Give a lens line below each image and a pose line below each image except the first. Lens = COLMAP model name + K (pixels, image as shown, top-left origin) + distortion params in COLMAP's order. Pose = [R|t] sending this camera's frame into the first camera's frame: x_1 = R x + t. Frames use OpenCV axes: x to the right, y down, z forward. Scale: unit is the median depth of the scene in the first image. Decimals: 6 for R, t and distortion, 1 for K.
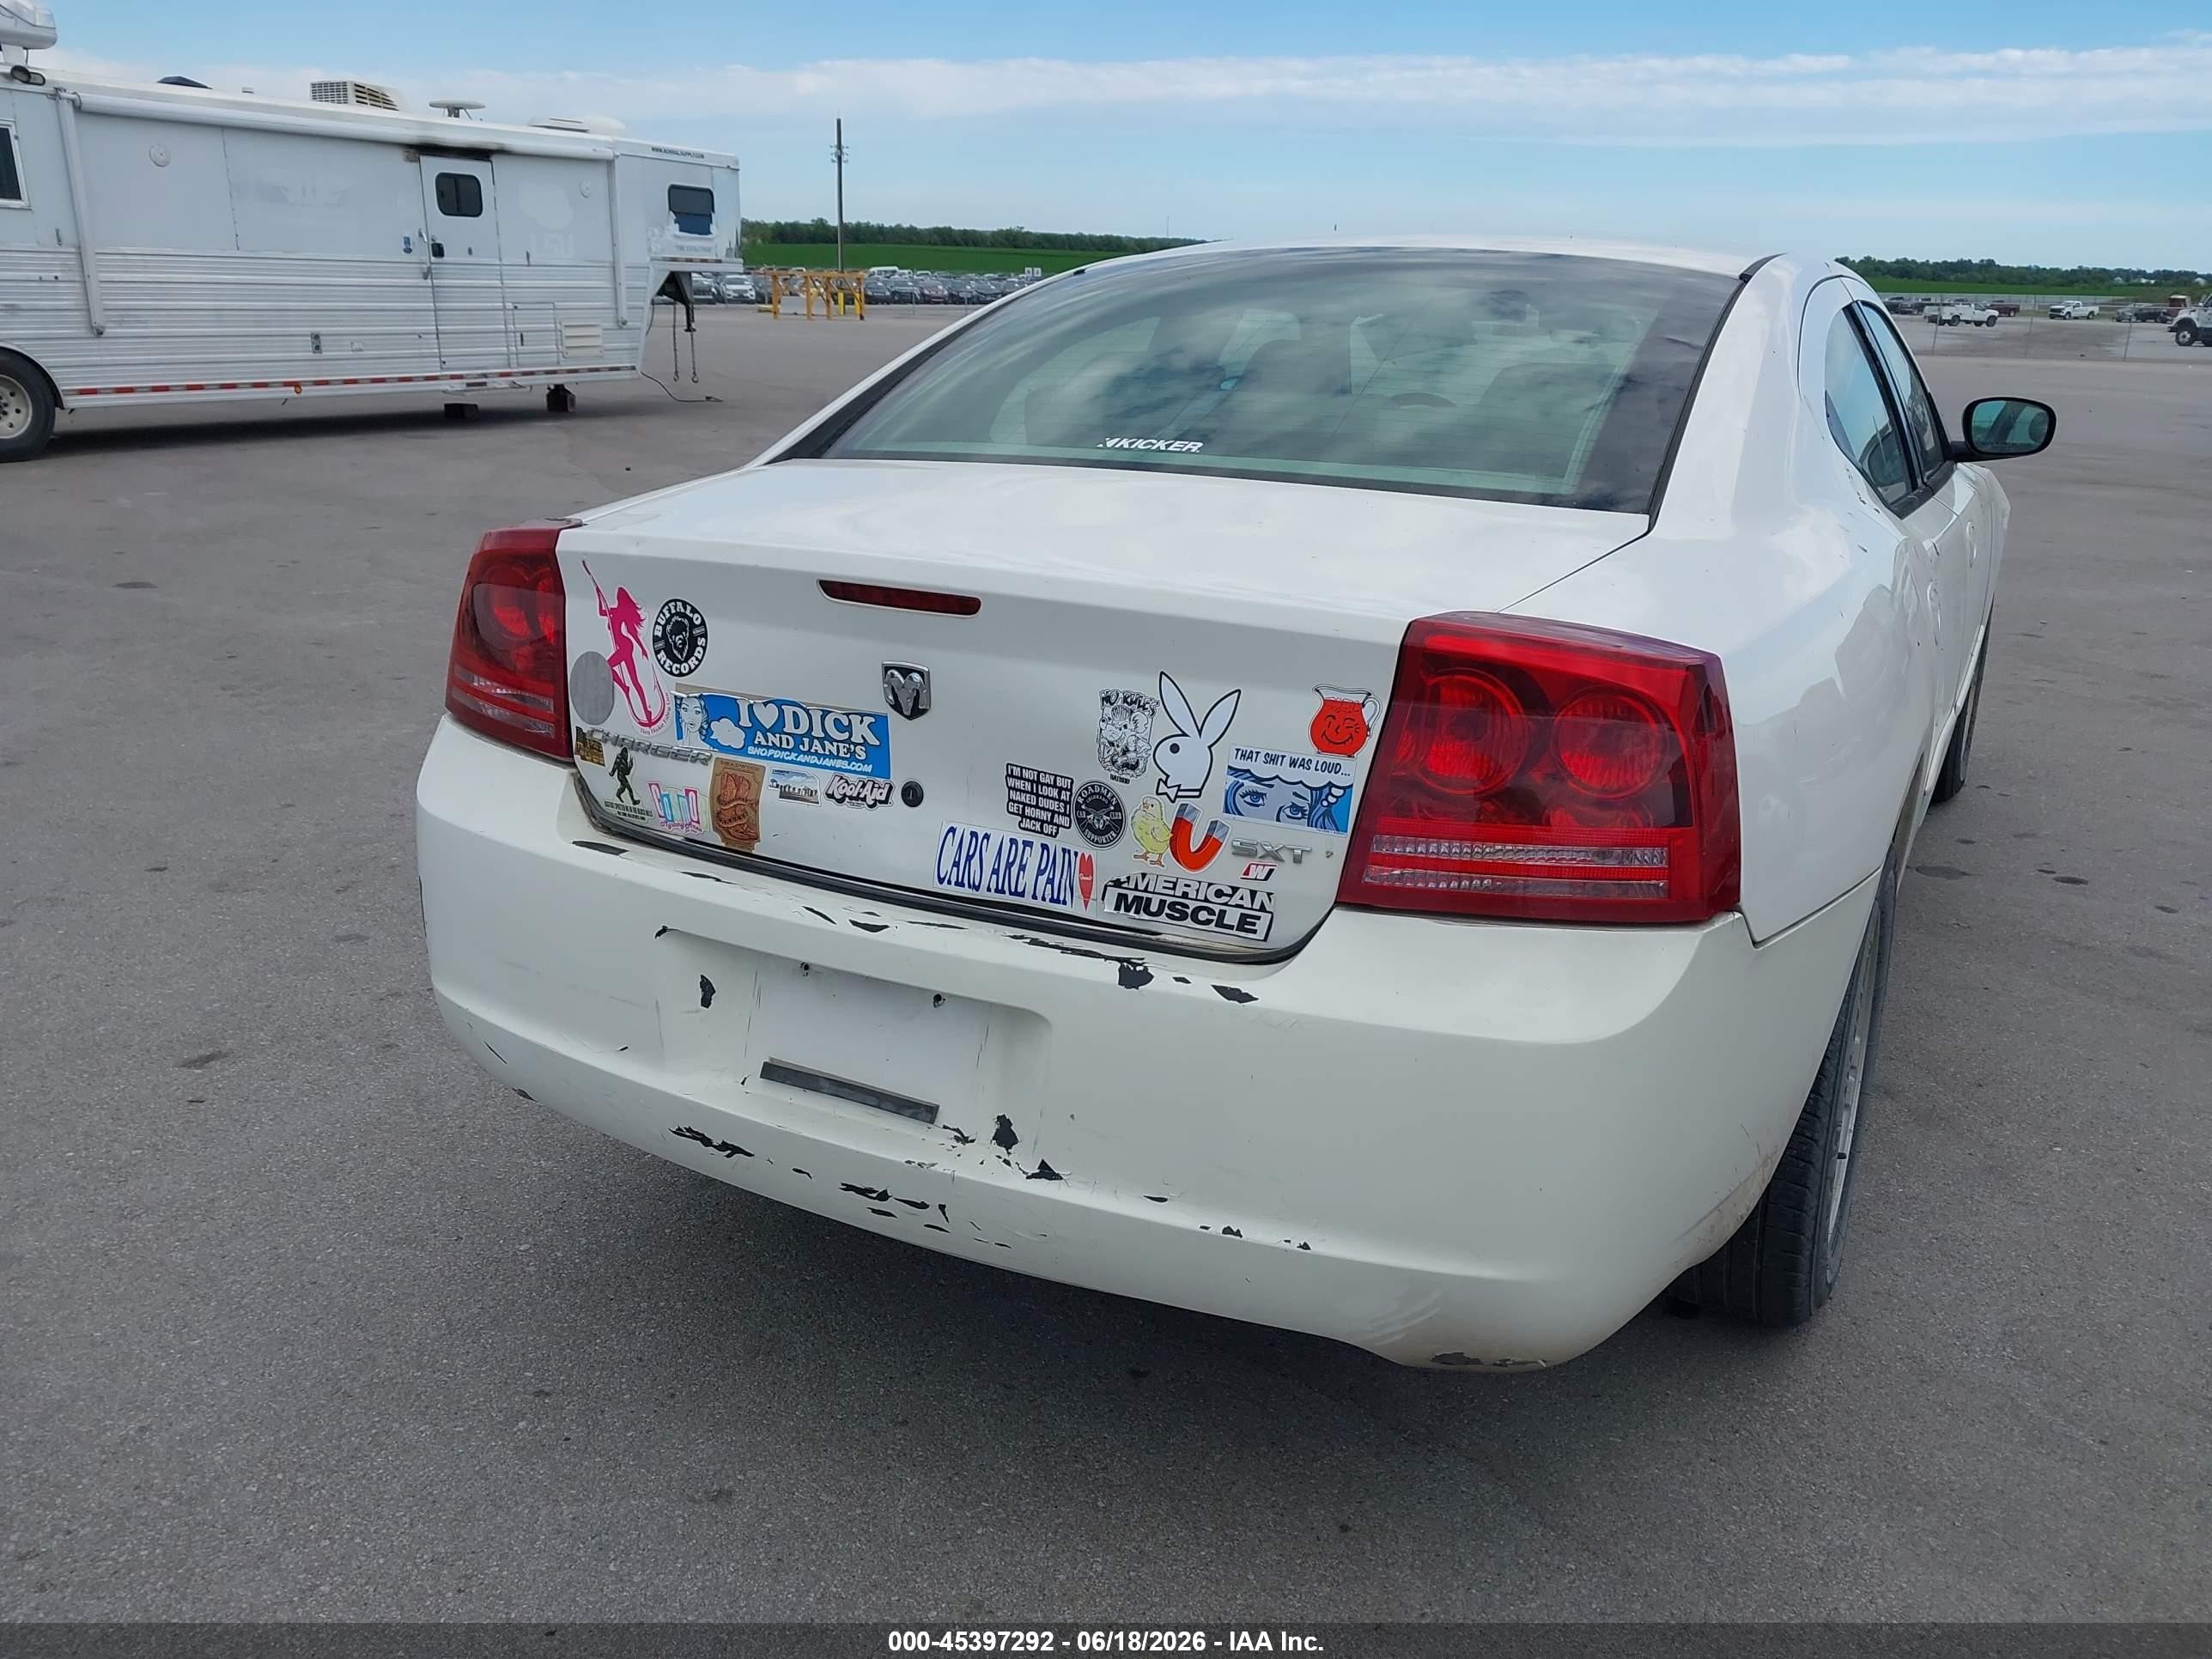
lens RADIAL K [[1757.8, 0, 1122.6], [0, 1757.8, 829.8], [0, 0, 1]] dist [0.018900, -0.011627]
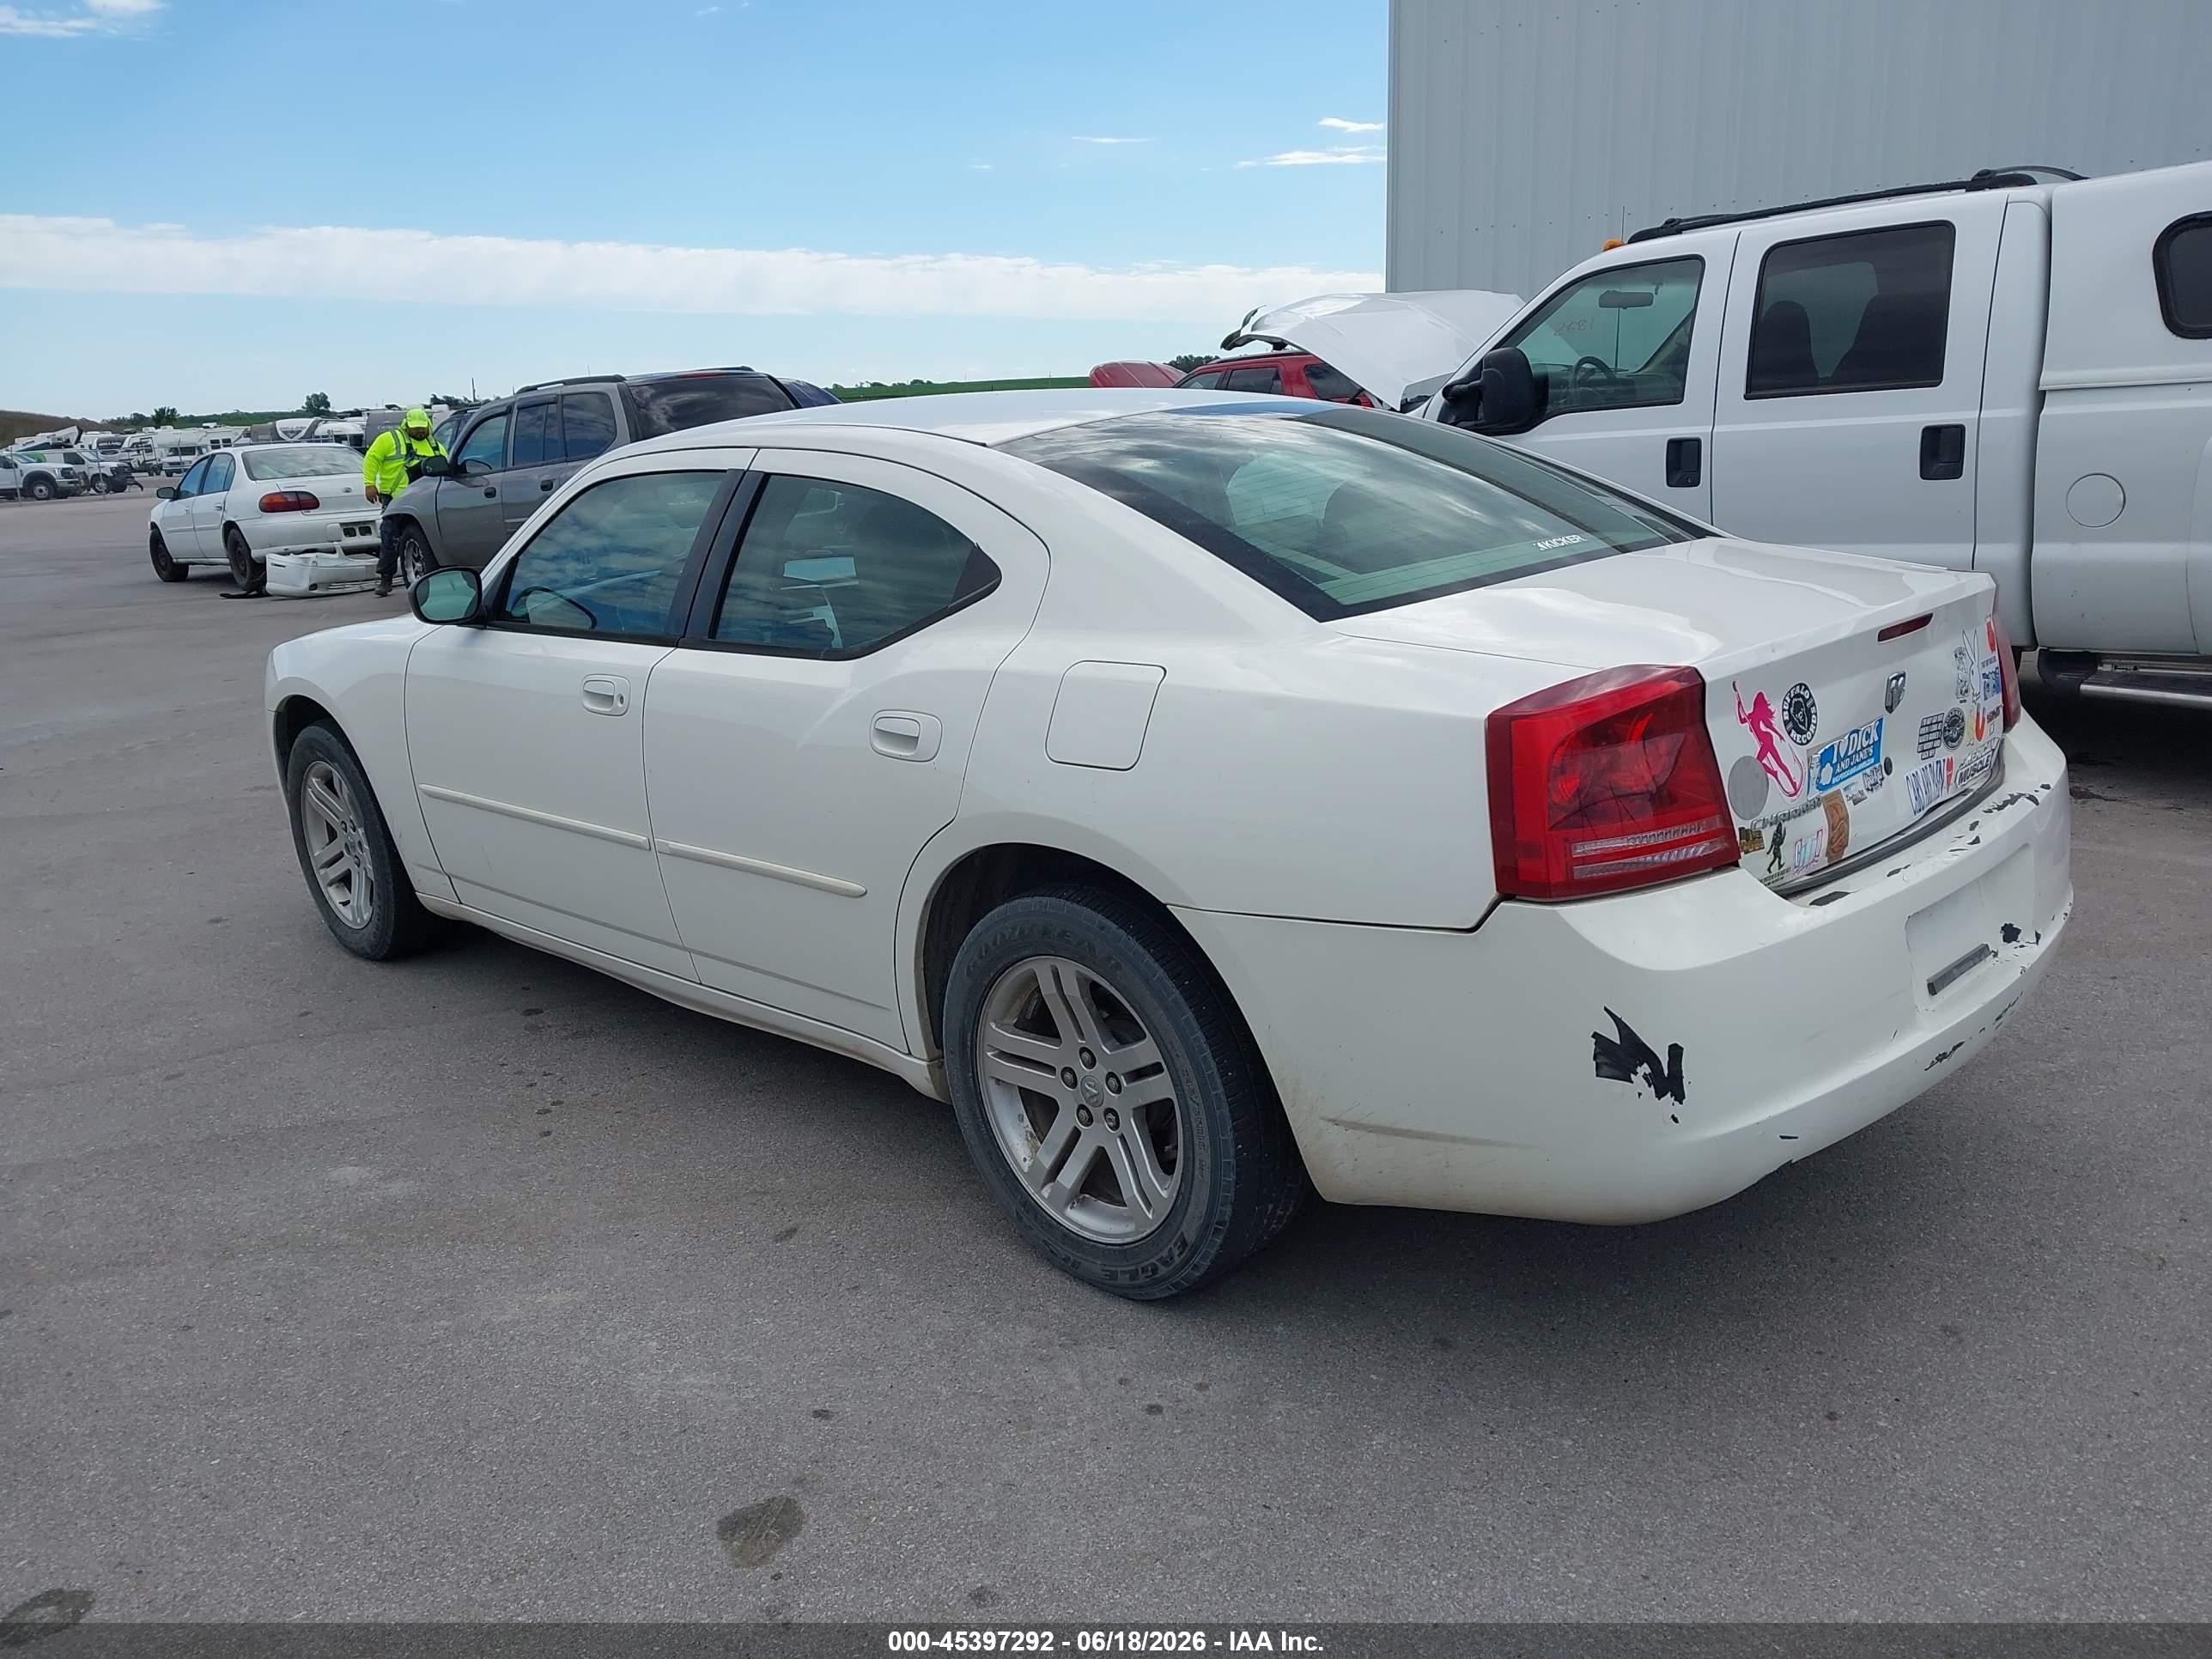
lens RADIAL K [[1757.8, 0, 1089.6], [0, 1757.8, 808.9], [0, 0, 1]] dist [0.018900, -0.011627]
pose [[0.291071, -0.259892, 0.920725, -1.503053], [0.341158, 0.927321, 0.153903, -0.394836], [-0.893806, 0.269316, 0.358581, 0.986544]]
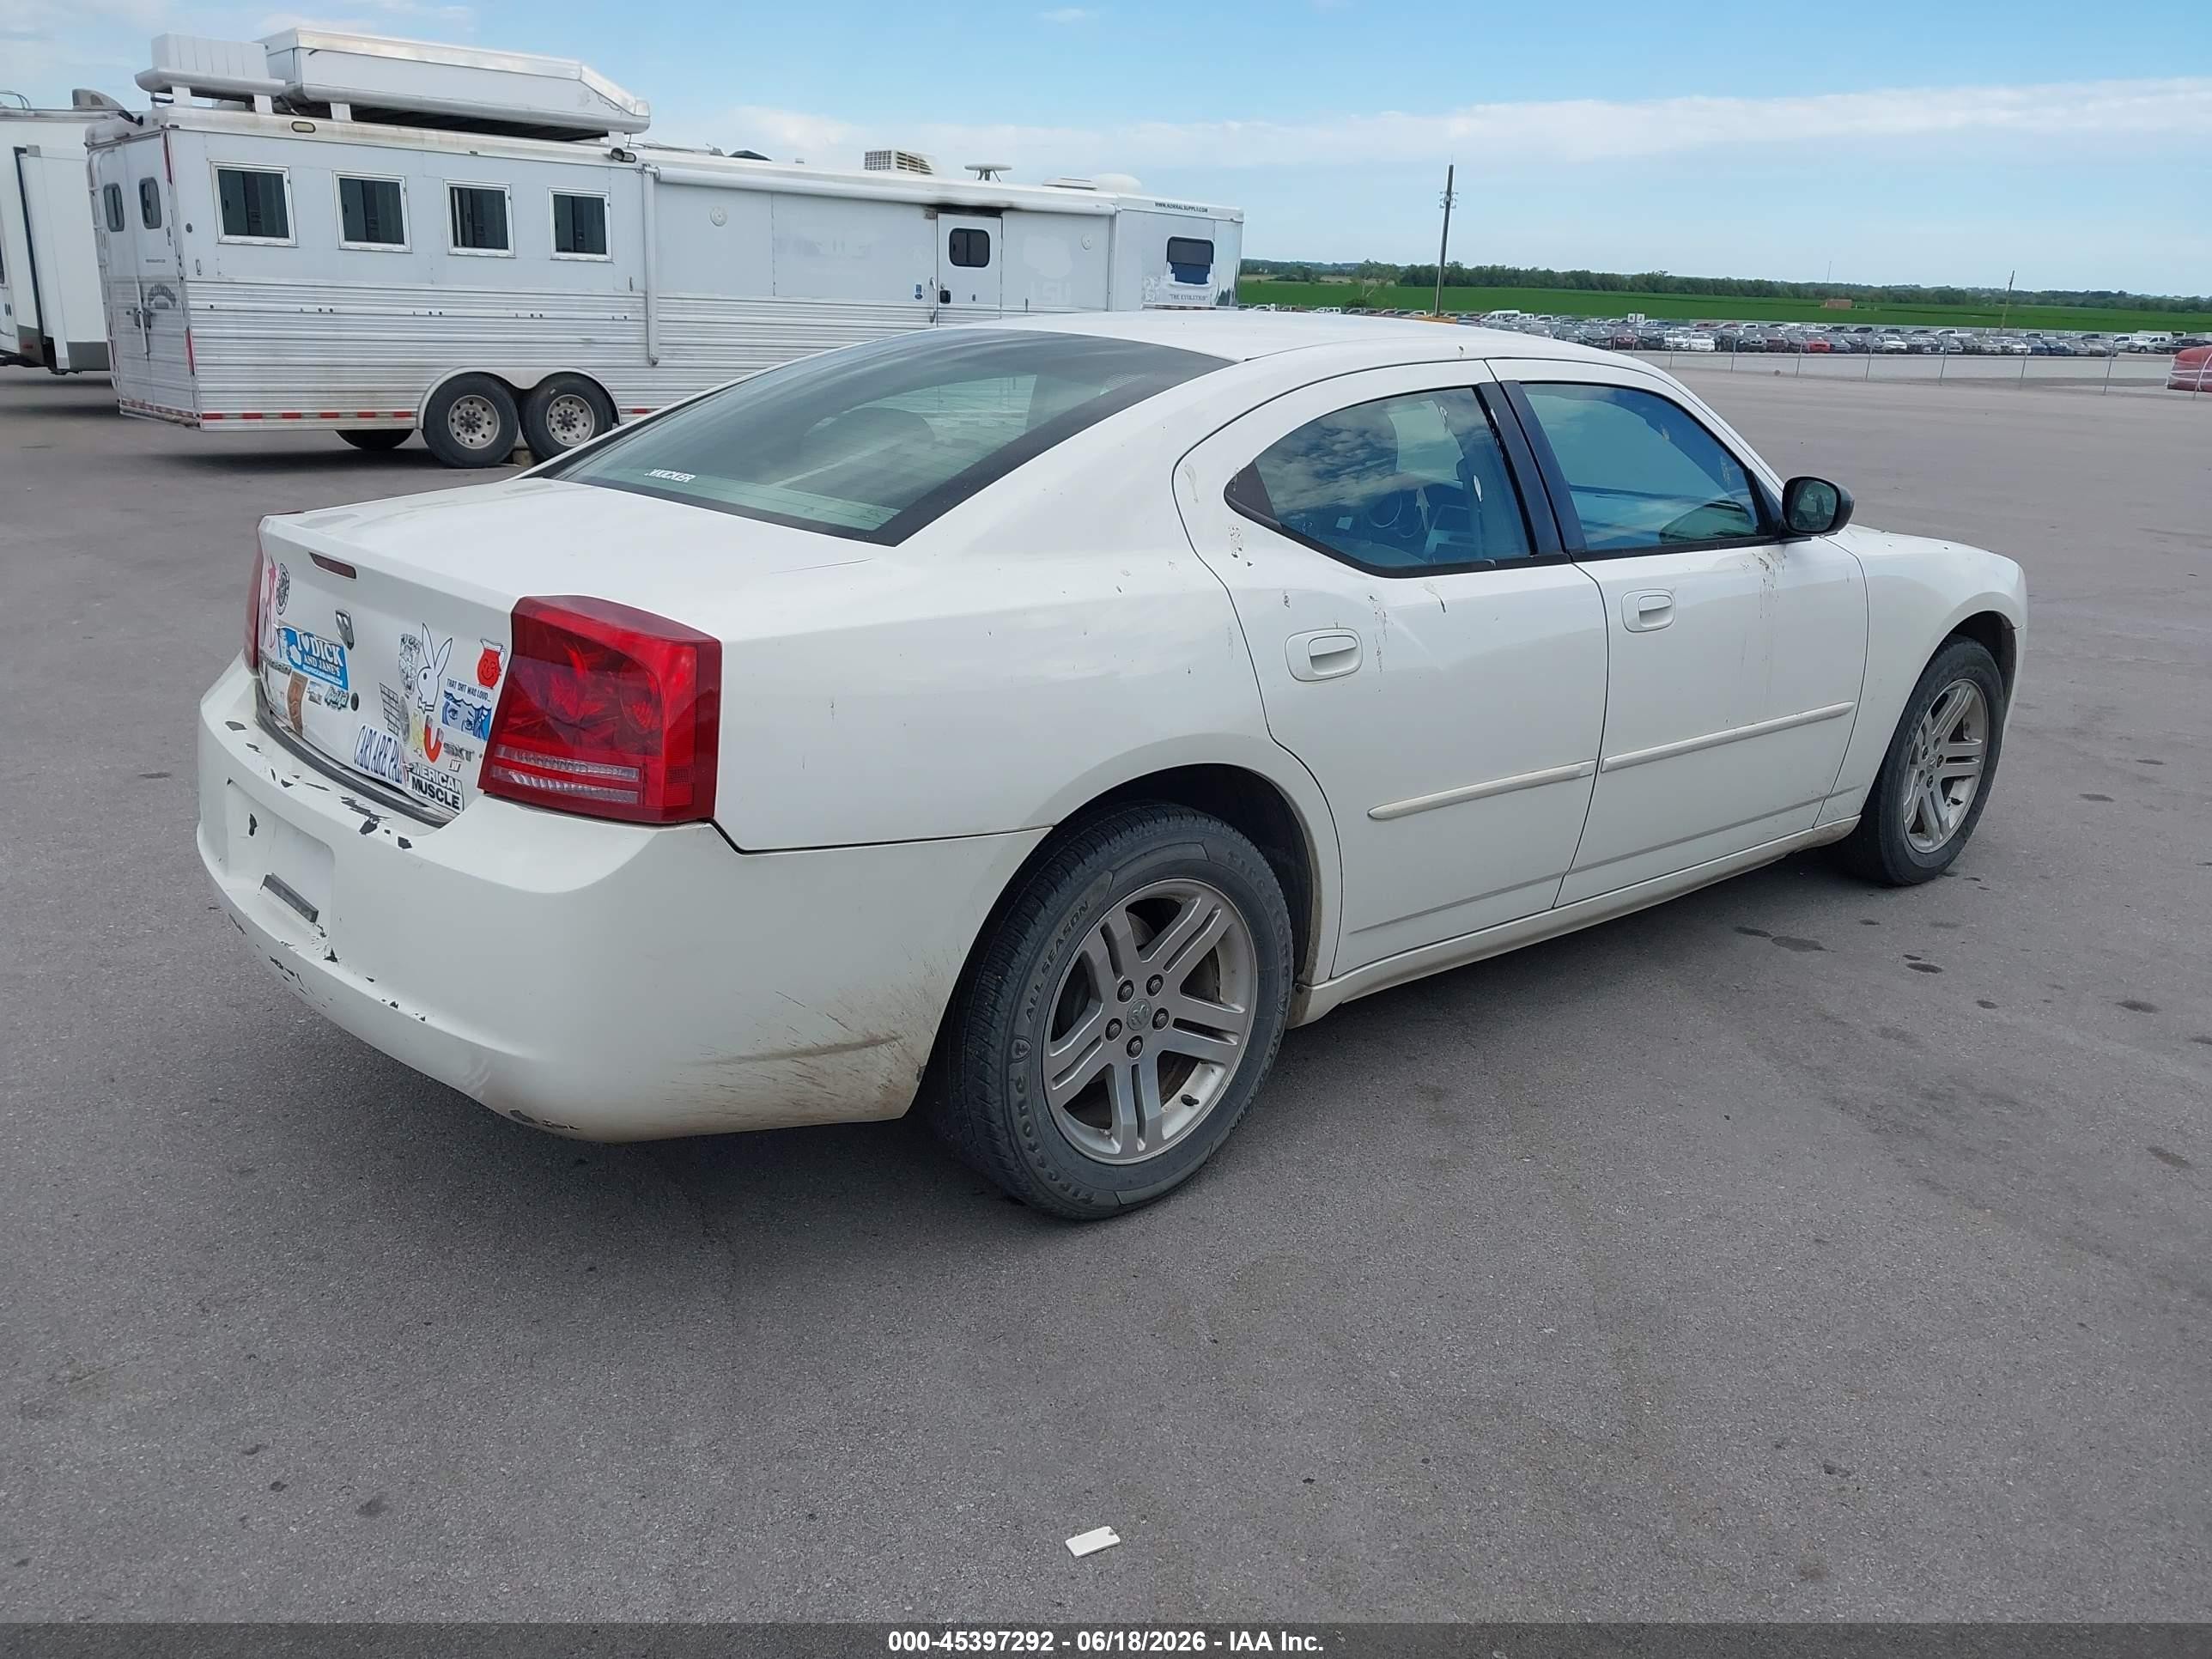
lens RADIAL K [[1757.8, 0, 1103.3], [0, 1757.8, 822.4], [0, 0, 1]] dist [0.018900, -0.011627]
pose [[0.938135, 0.108072, -0.328974, 0.878515], [-0.116305, 0.993199, -0.005388, 0.013591], [0.326154, 0.043316, 0.944324, -0.162570]]
